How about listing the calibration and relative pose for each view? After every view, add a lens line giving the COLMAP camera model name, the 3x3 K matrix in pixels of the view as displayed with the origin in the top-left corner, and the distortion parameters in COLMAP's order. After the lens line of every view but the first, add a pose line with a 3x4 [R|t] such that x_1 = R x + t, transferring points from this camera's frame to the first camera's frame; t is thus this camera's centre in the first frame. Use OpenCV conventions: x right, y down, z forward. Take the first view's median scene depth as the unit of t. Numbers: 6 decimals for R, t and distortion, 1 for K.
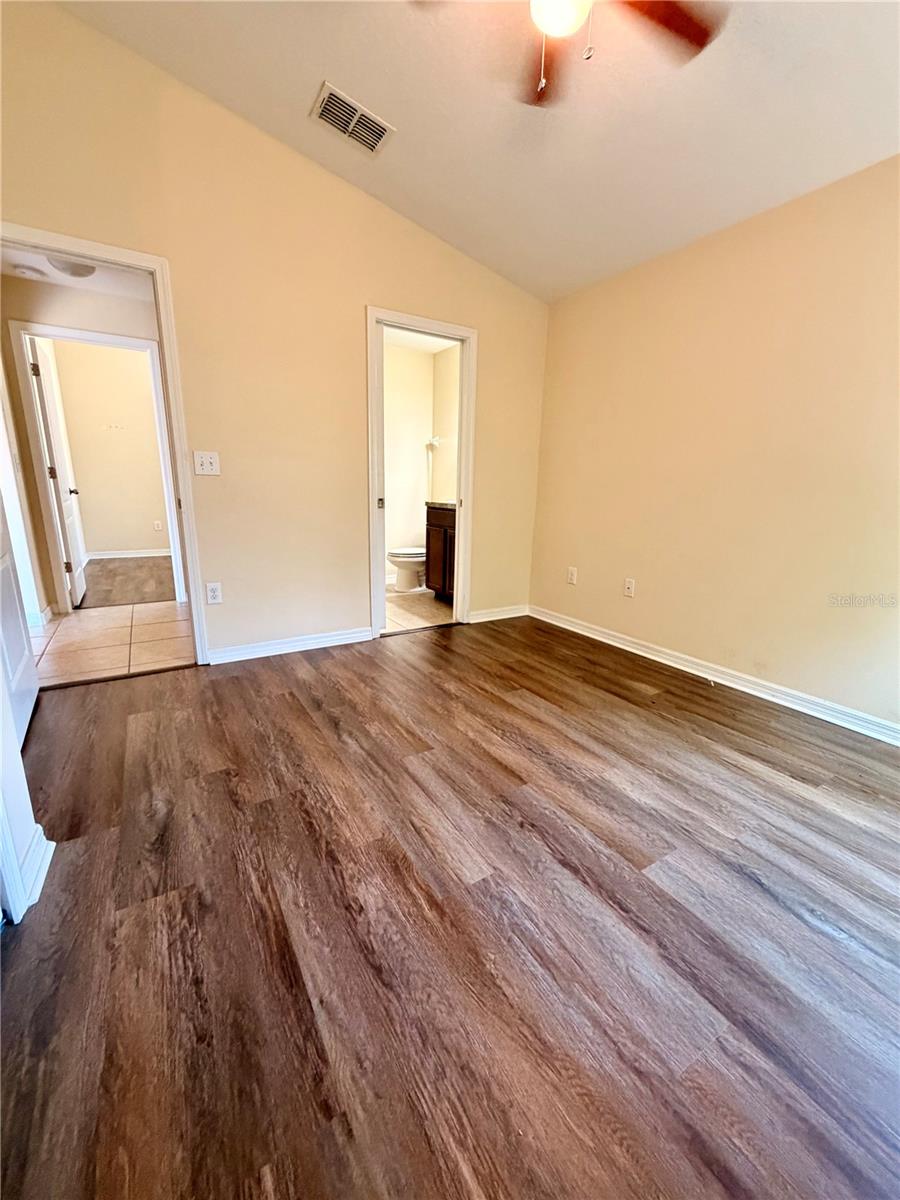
lens RADIAL K [[479.9, 0, 448.5], [0, 479.9, 600.3], [0, 0, 1]] dist [0.001038, -0.001285]
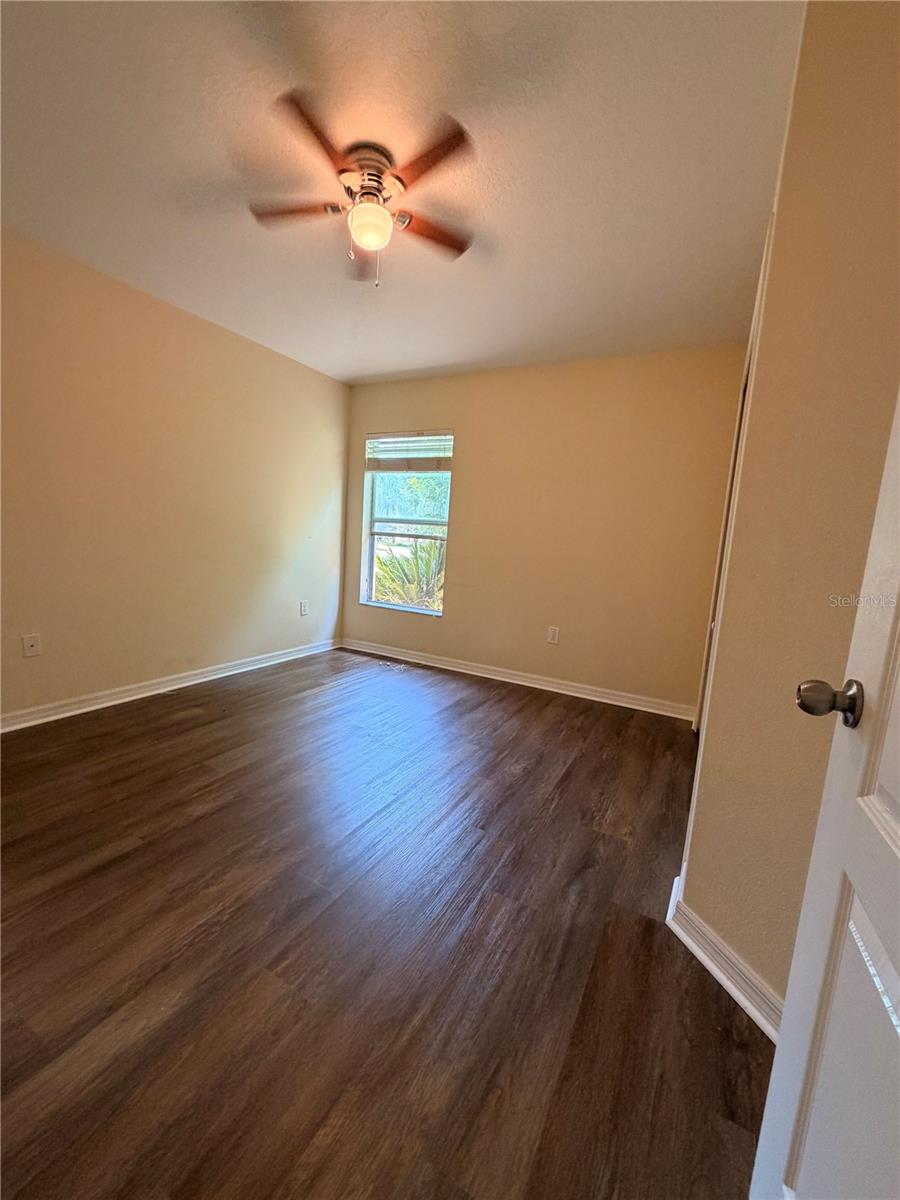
lens RADIAL K [[479.9, 0, 451.2], [0, 479.9, 599.5], [0, 0, 1]] dist [0.001038, -0.001285]
pose [[-0.493971, -0.167201, 0.853250, -1.281732], [0.128916, 0.956406, 0.262048, -0.451033], [-0.859868, 0.239442, -0.450882, 1.600990]]
